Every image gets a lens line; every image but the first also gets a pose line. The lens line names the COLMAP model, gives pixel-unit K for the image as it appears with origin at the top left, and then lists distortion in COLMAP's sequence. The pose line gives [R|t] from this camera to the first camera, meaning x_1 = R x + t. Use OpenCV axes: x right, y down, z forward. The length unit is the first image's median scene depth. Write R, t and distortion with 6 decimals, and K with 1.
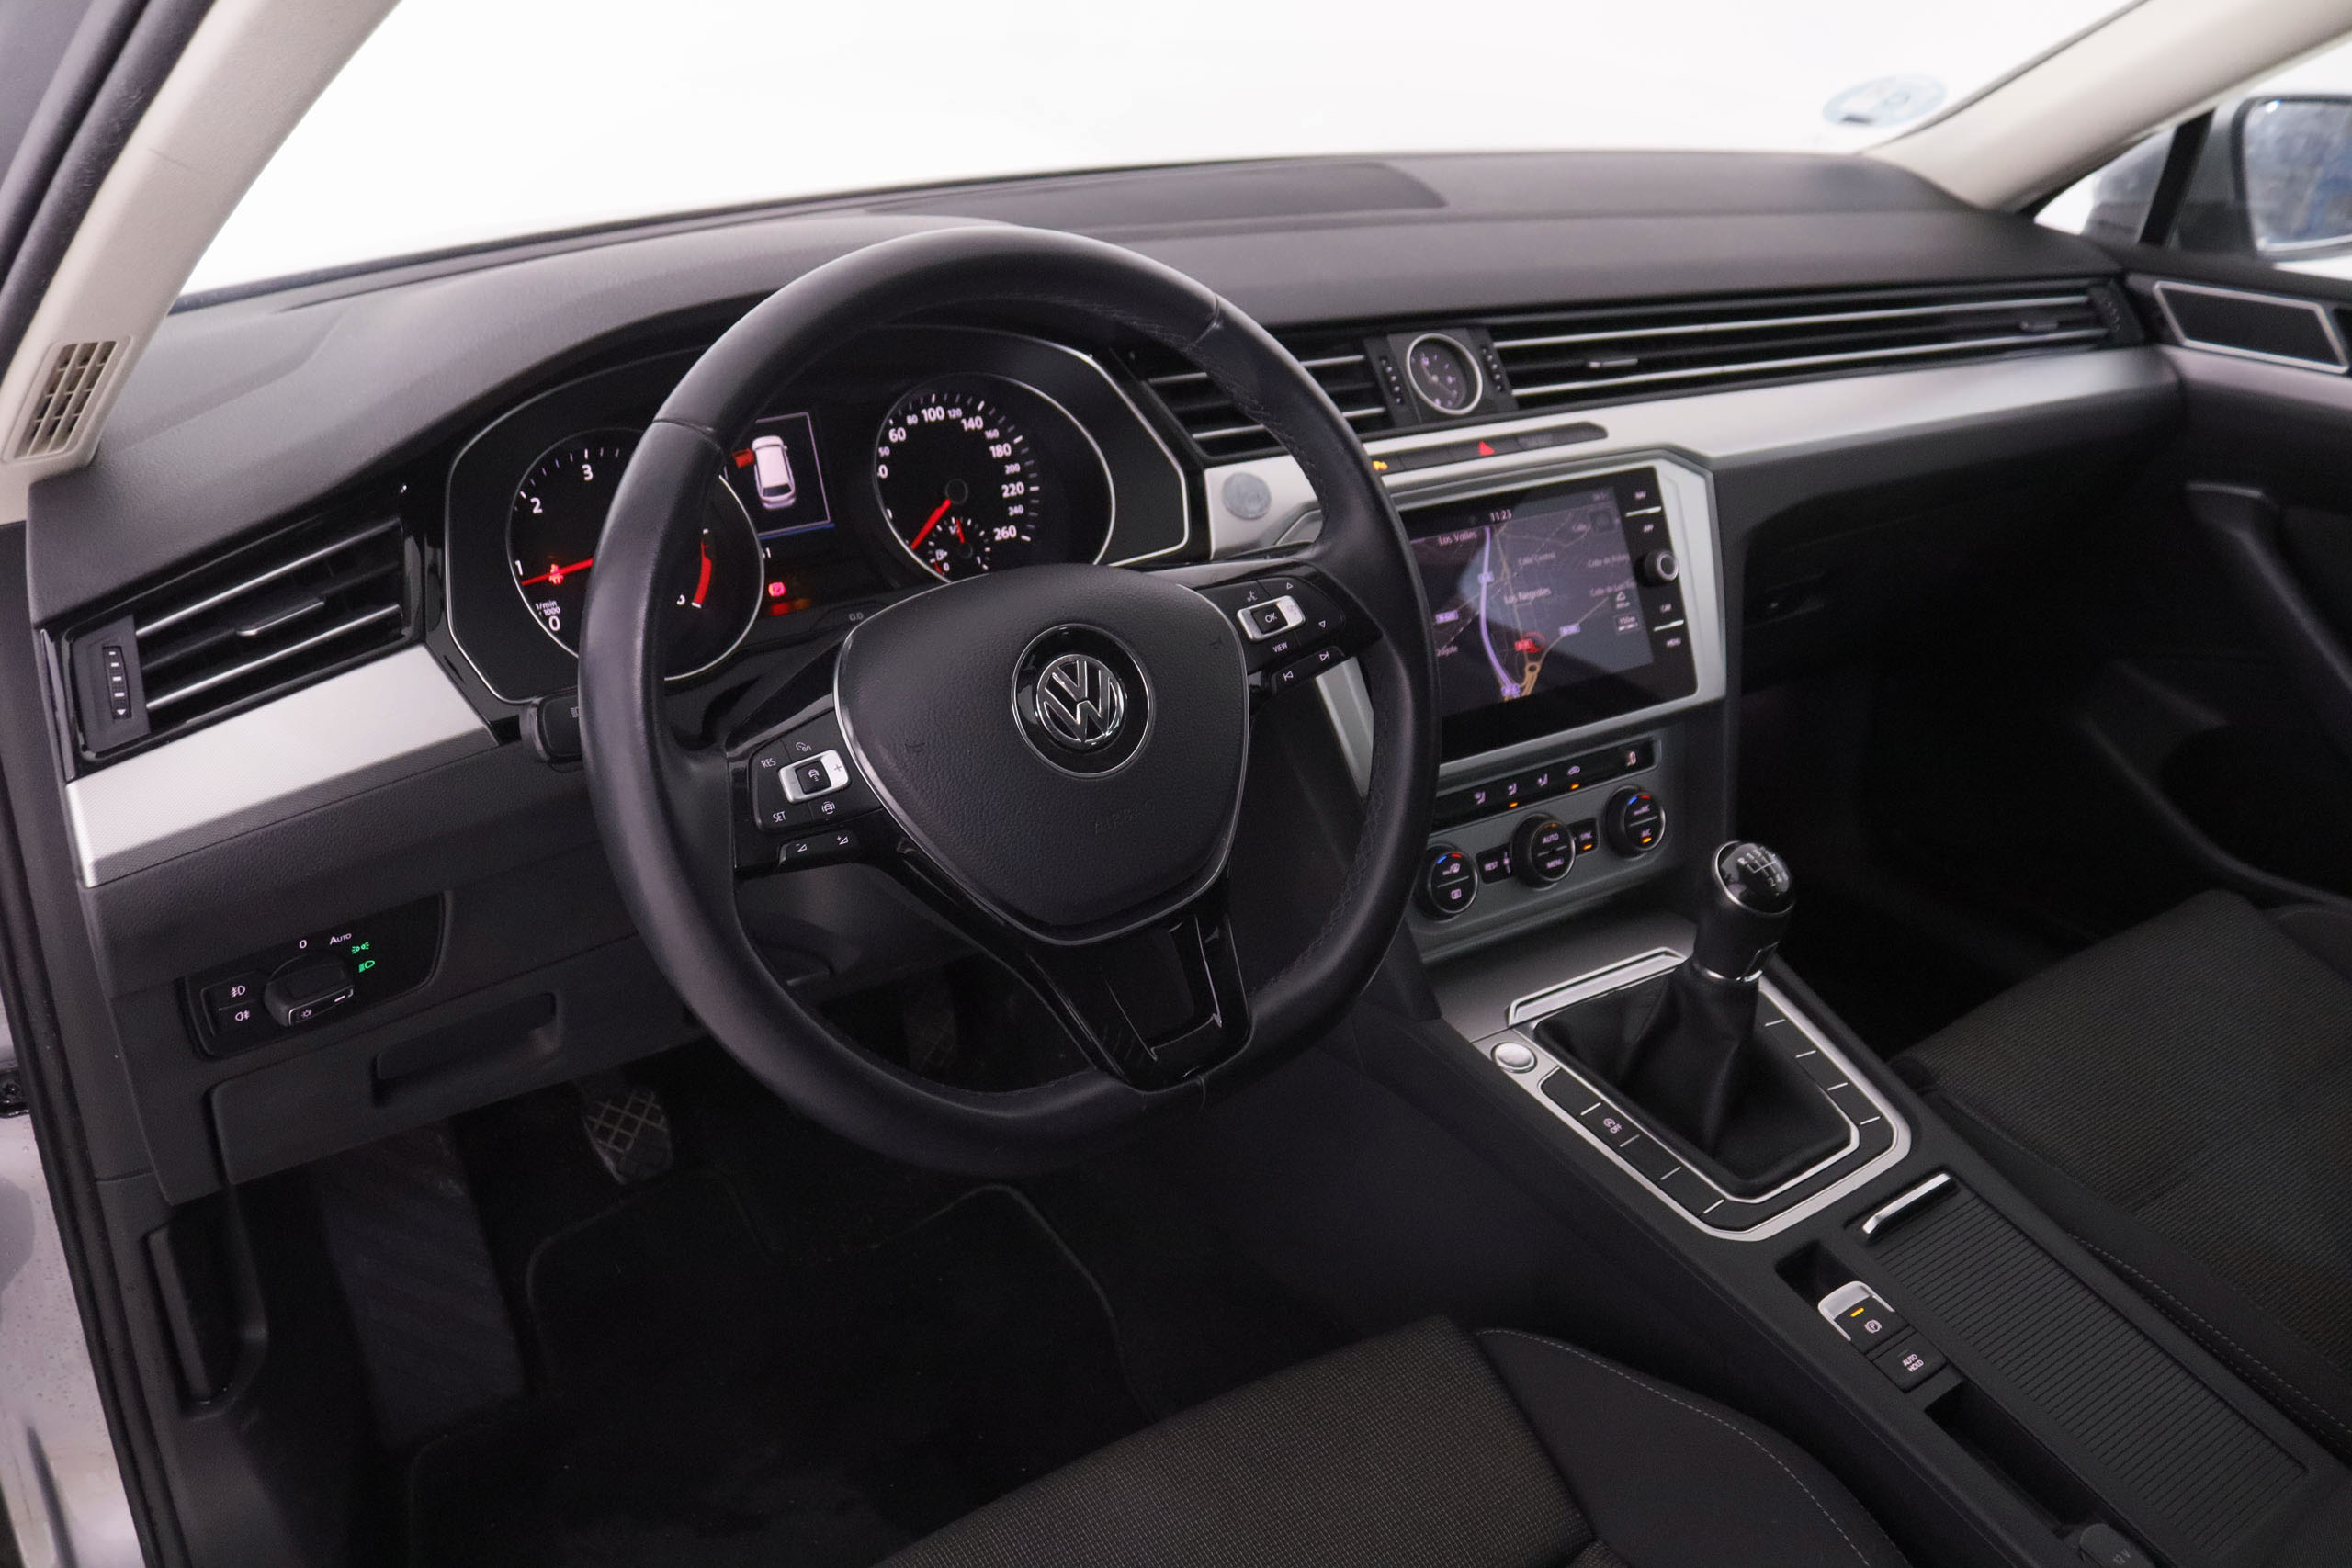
lens RADIAL K [[1964.9, 0, 1167.5], [0, 1964.9, 761.4], [0, 0, 1]] dist [-0.188308, 0.160108]
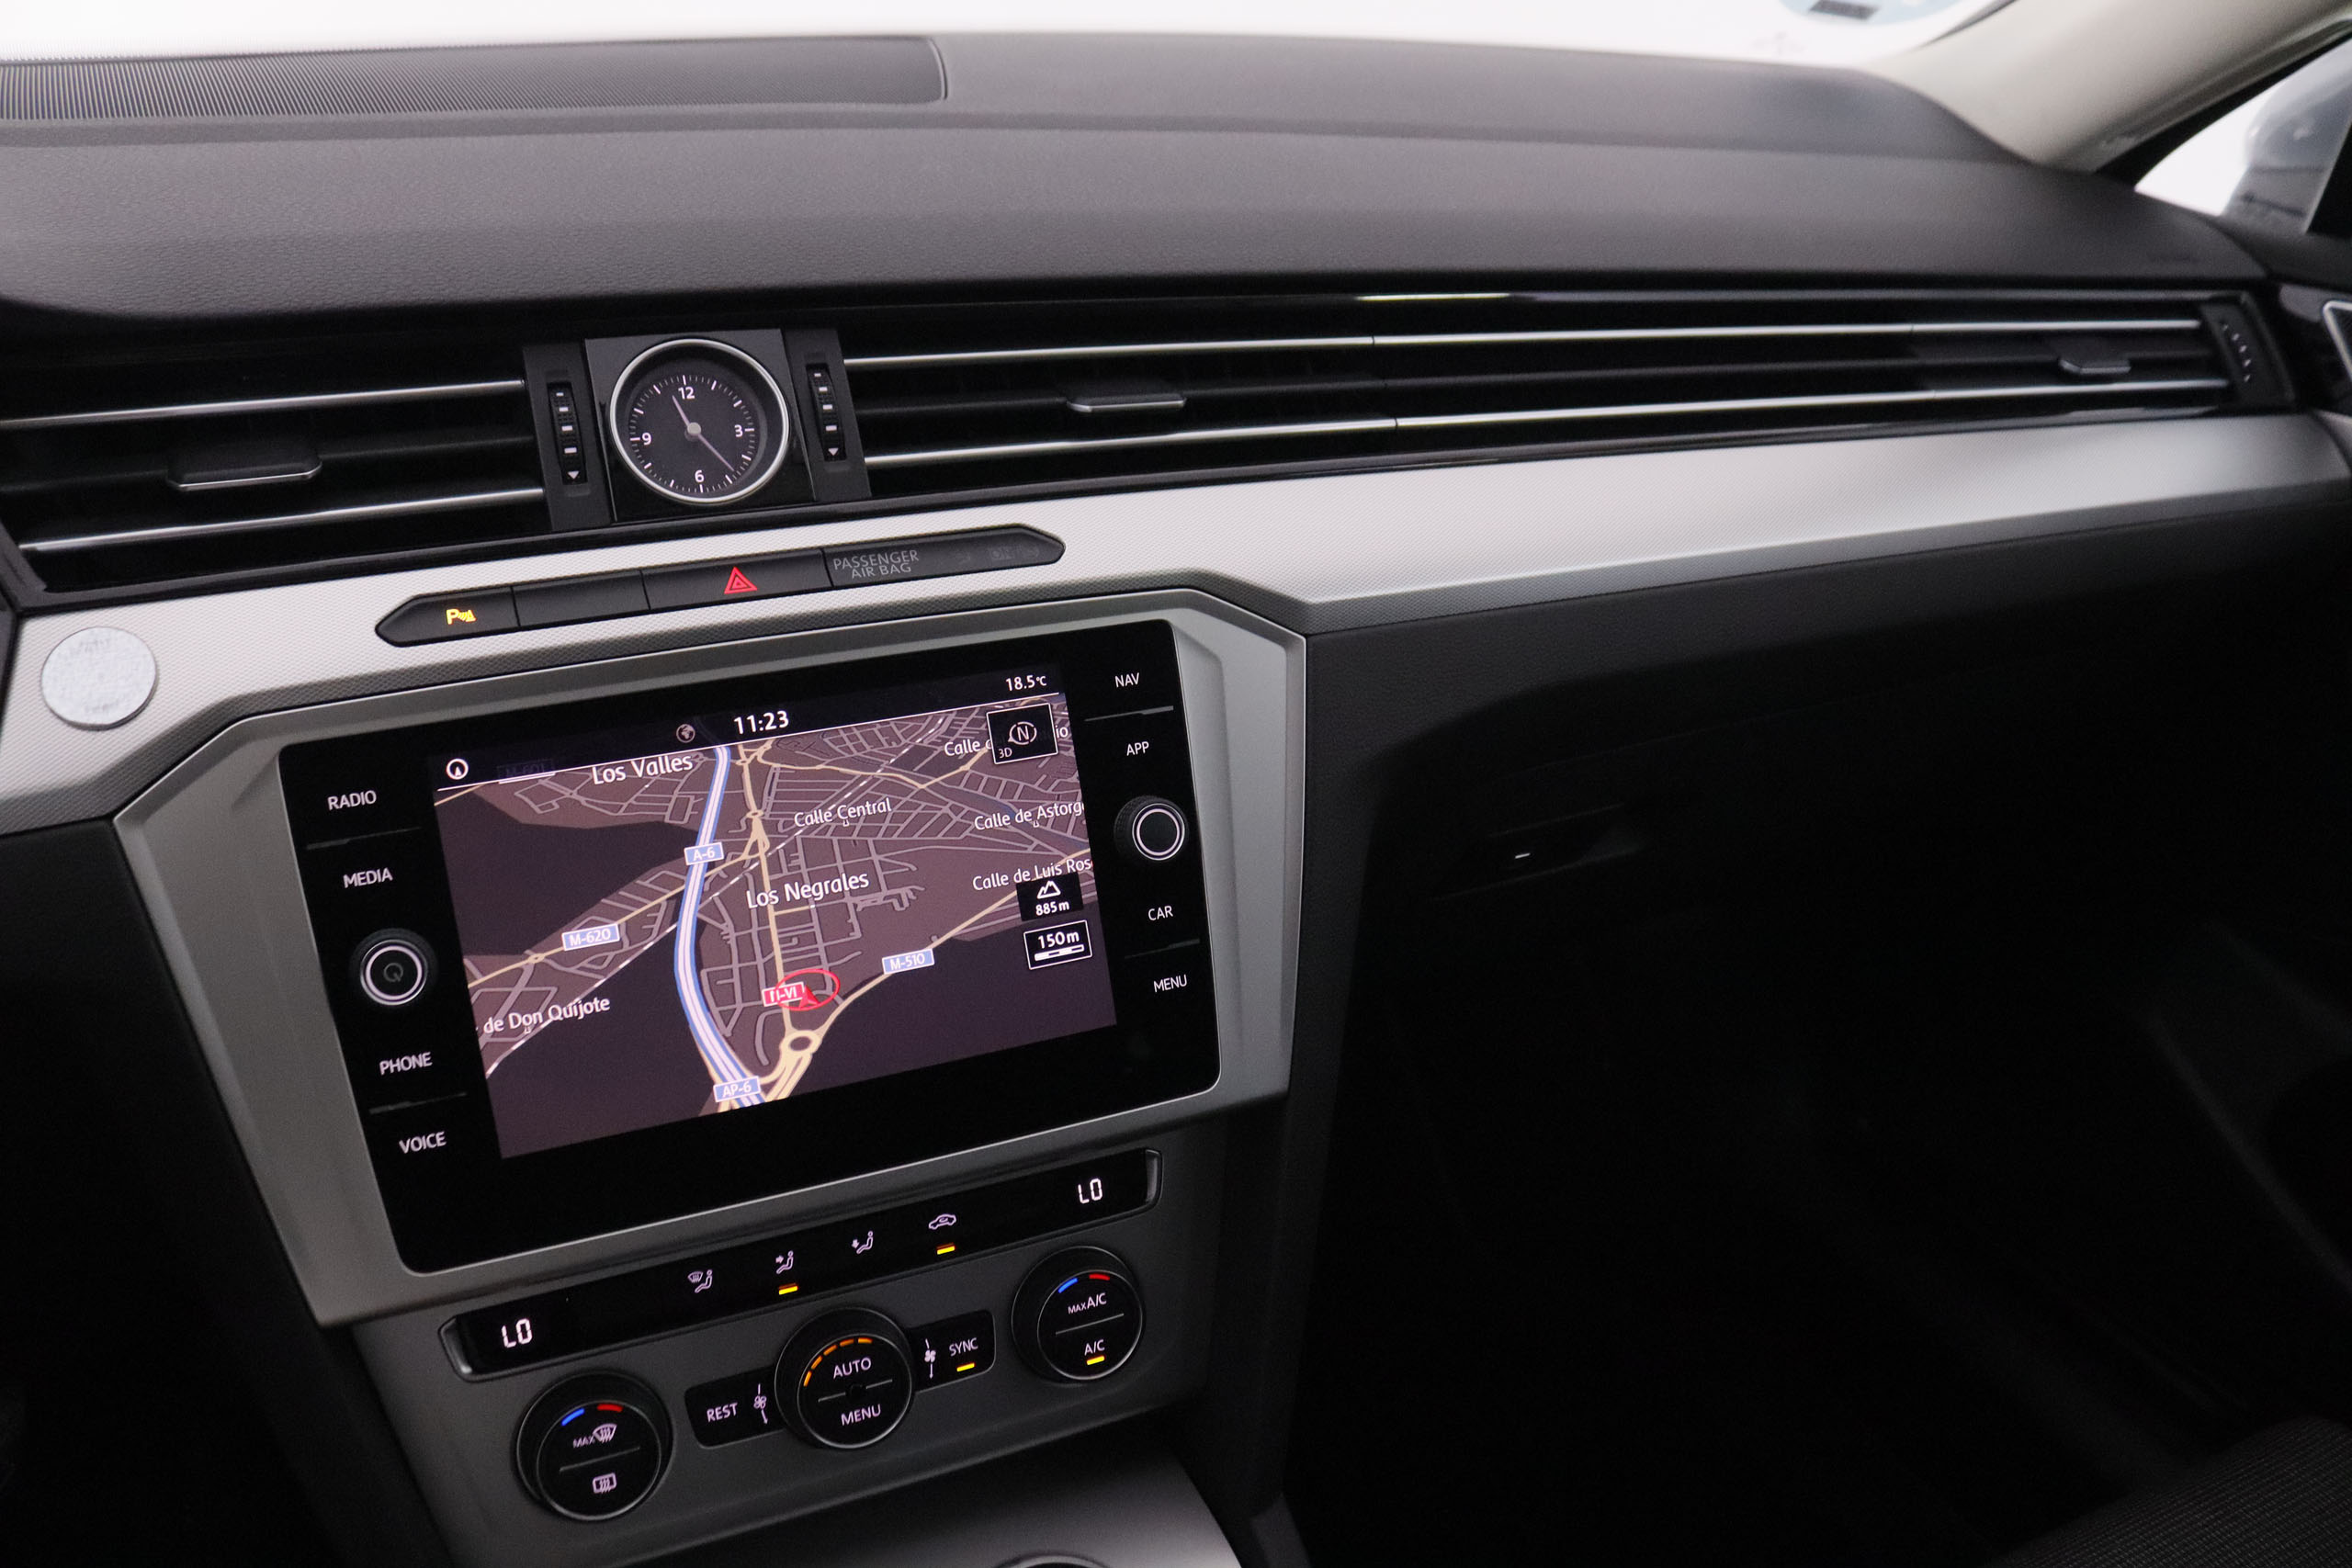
lens RADIAL K [[1964.9, 0, 1167.5], [0, 1964.9, 761.4], [0, 0, 1]] dist [-0.188308, 0.160108]
pose [[0.992814, 0.075134, -0.093137, 0.319555], [-0.073609, 0.997093, 0.019701, -0.134622], [0.094346, -0.012704, 0.995458, 0.533768]]
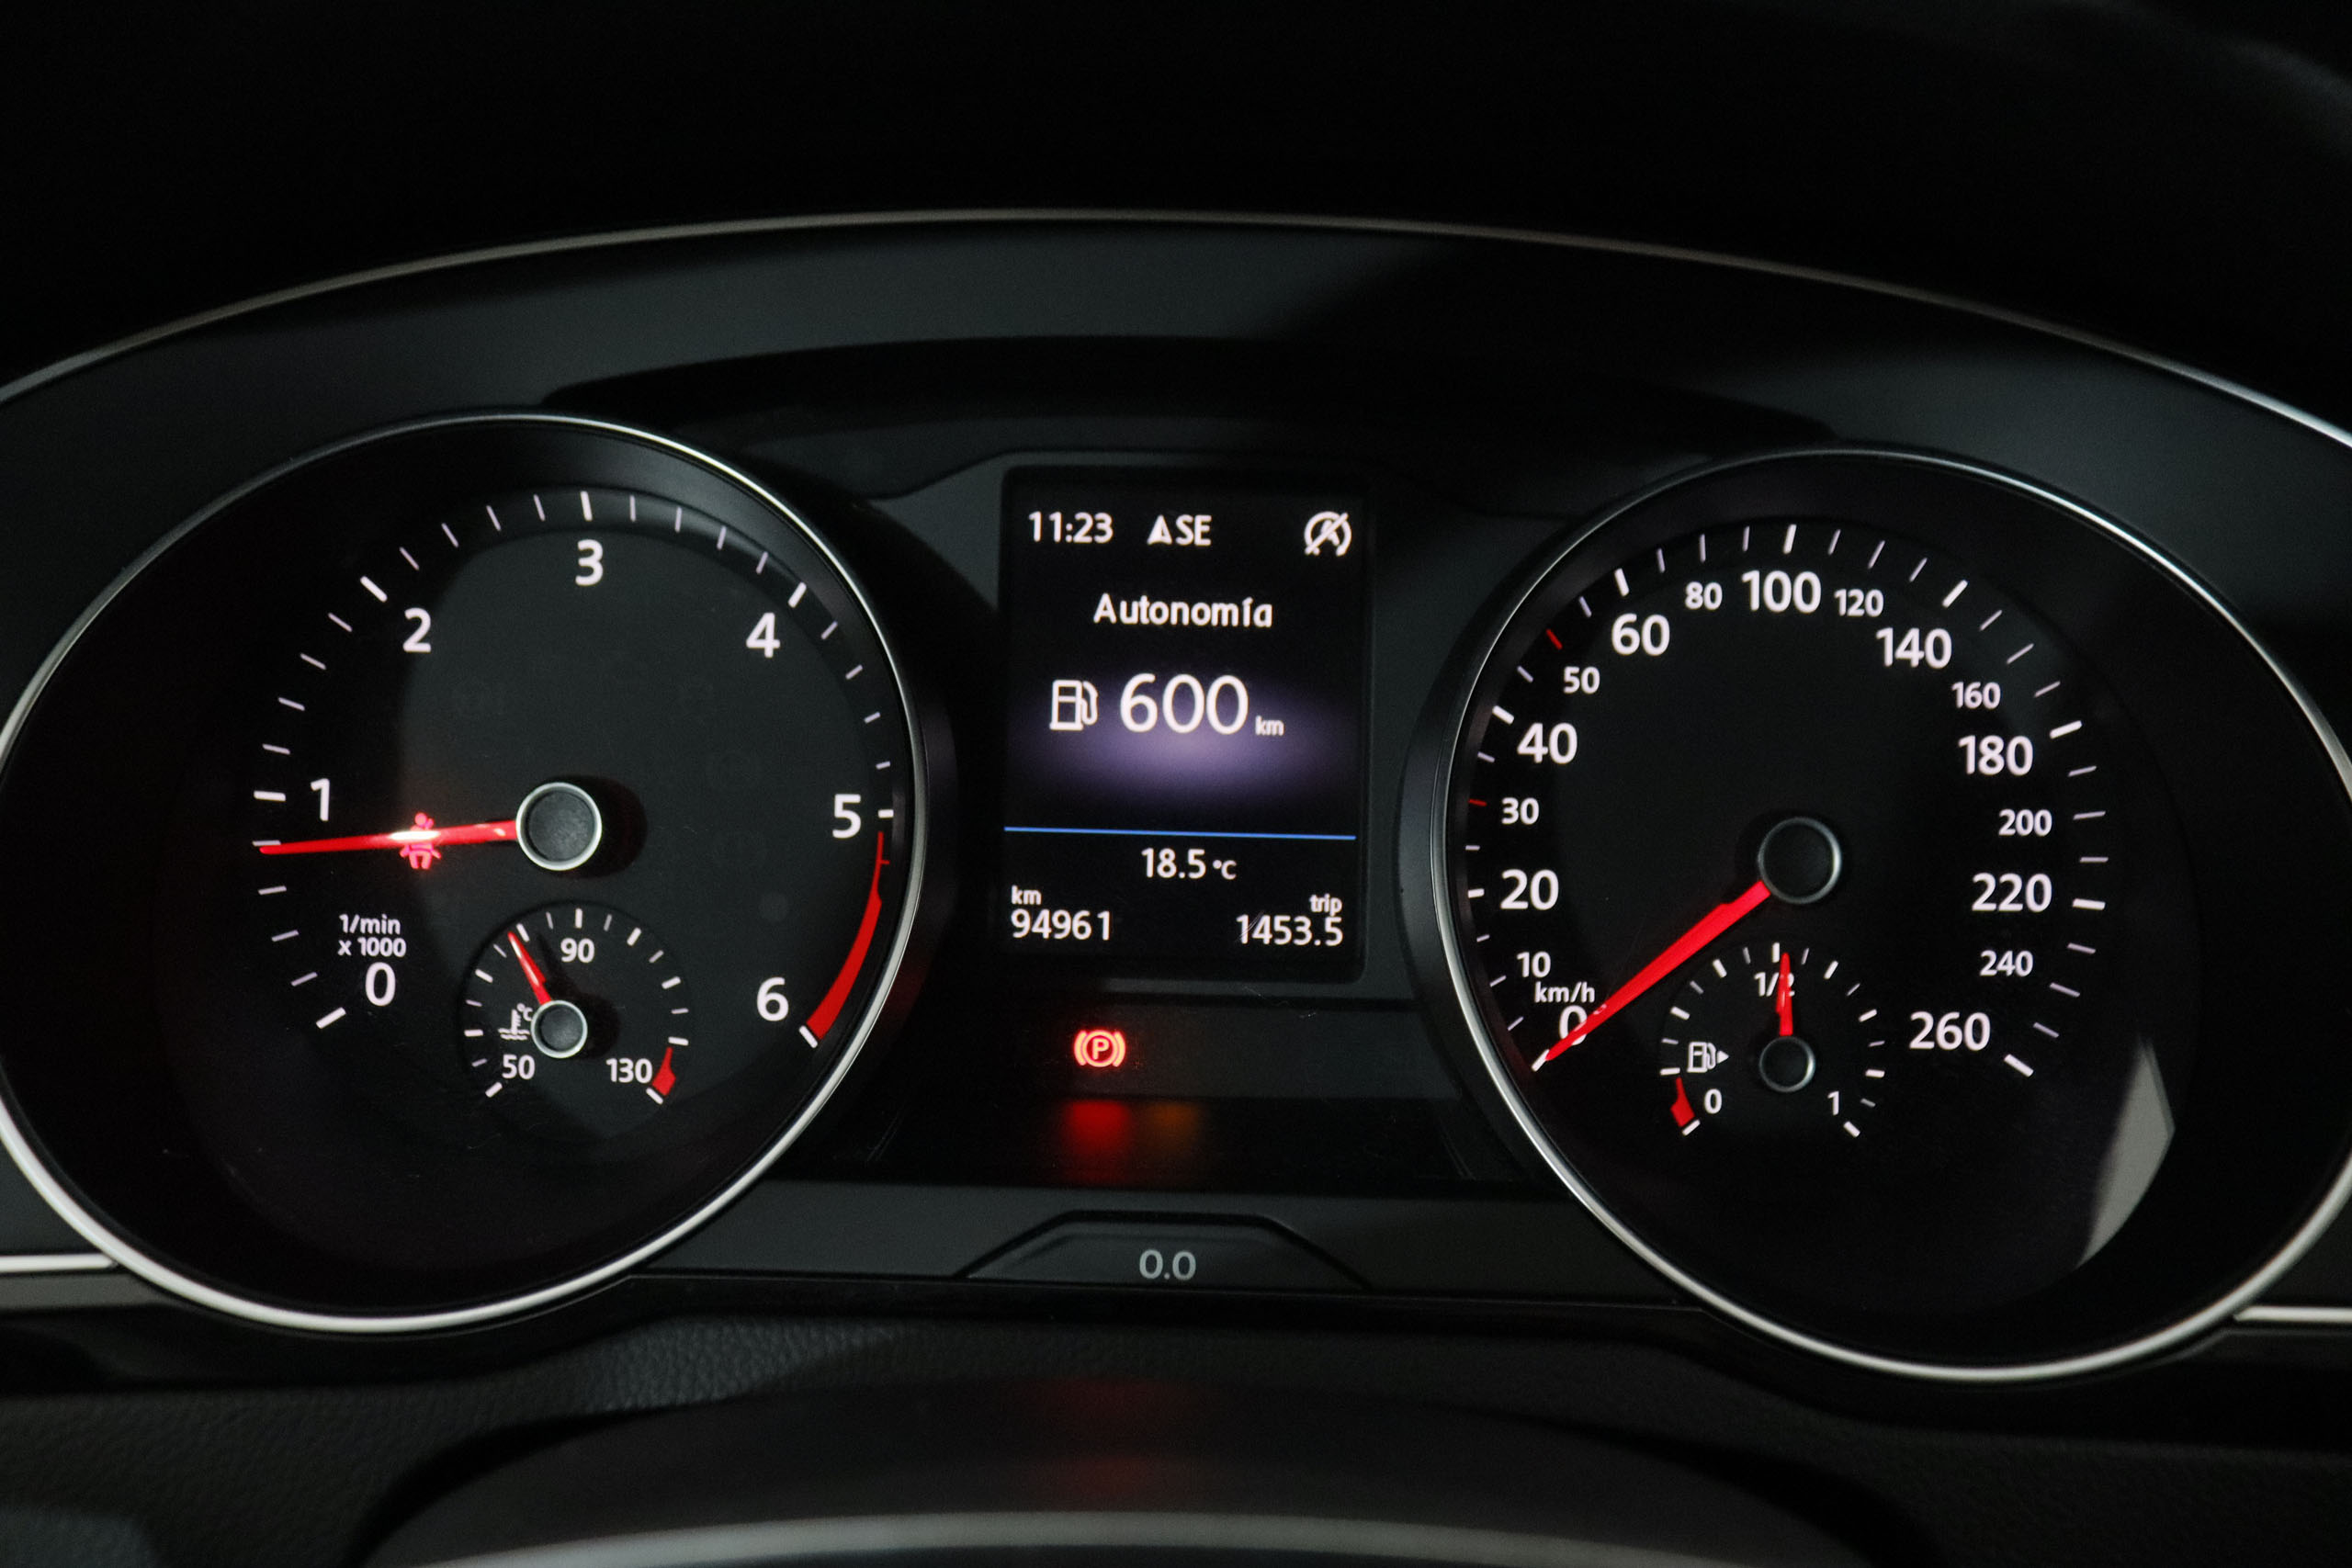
lens RADIAL K [[1964.9, 0, 1167.5], [0, 1964.9, 761.4], [0, 0, 1]] dist [-0.188308, 0.160108]
pose [[0.819600, 0.184448, -0.542434, -0.029971], [-0.254310, 0.965503, -0.055947, -0.104883], [0.513403, 0.183801, 0.838233, 0.660403]]
